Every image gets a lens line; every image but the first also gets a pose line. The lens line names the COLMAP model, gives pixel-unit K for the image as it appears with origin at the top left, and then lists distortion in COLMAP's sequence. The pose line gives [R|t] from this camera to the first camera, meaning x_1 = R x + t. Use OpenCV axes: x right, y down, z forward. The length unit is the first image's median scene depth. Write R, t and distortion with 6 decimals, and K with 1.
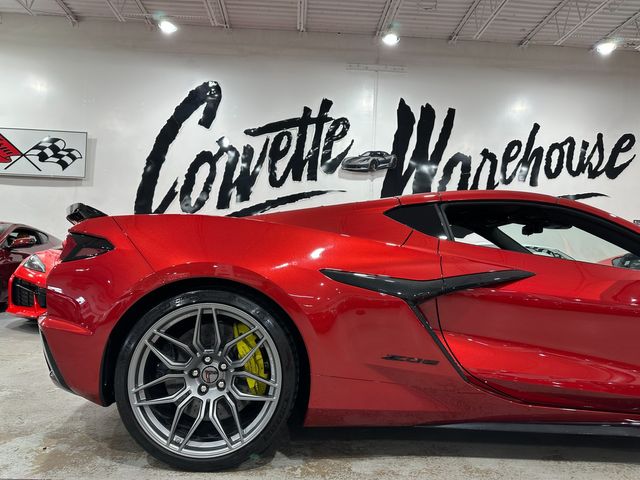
lens RADIAL K [[452.1, 0, 322.0], [0, 452.1, 248.0], [0, 0, 1]] dist [0.089673, -0.131883]
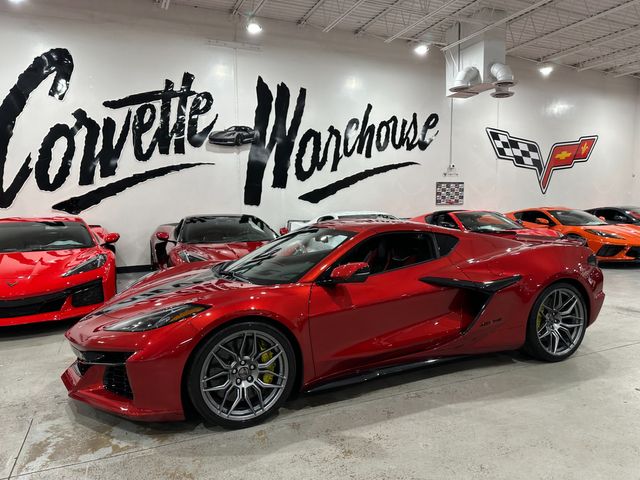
lens RADIAL K [[452.1, 0, 326.1], [0, 452.1, 248.9], [0, 0, 1]] dist [0.089673, -0.131883]
pose [[0.926934, -0.085481, 0.365358, -0.113201], [0.035689, 0.989376, 0.140934, -0.069735], [-0.373524, -0.117597, 0.920136, -0.110509]]
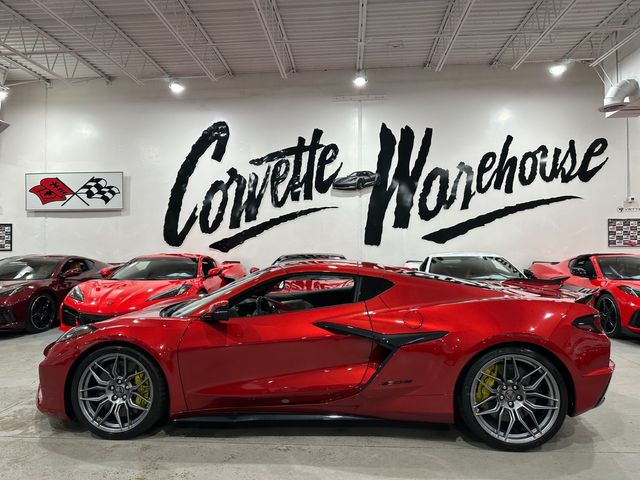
lens RADIAL K [[452.1, 0, 323.7], [0, 452.1, 241.6], [0, 0, 1]] dist [0.089673, -0.131883]
pose [[0.991902, -0.045144, -0.118715, 0.150633], [0.047417, 0.998741, 0.016397, -0.059198], [0.117825, -0.021893, 0.992793, -0.149103]]
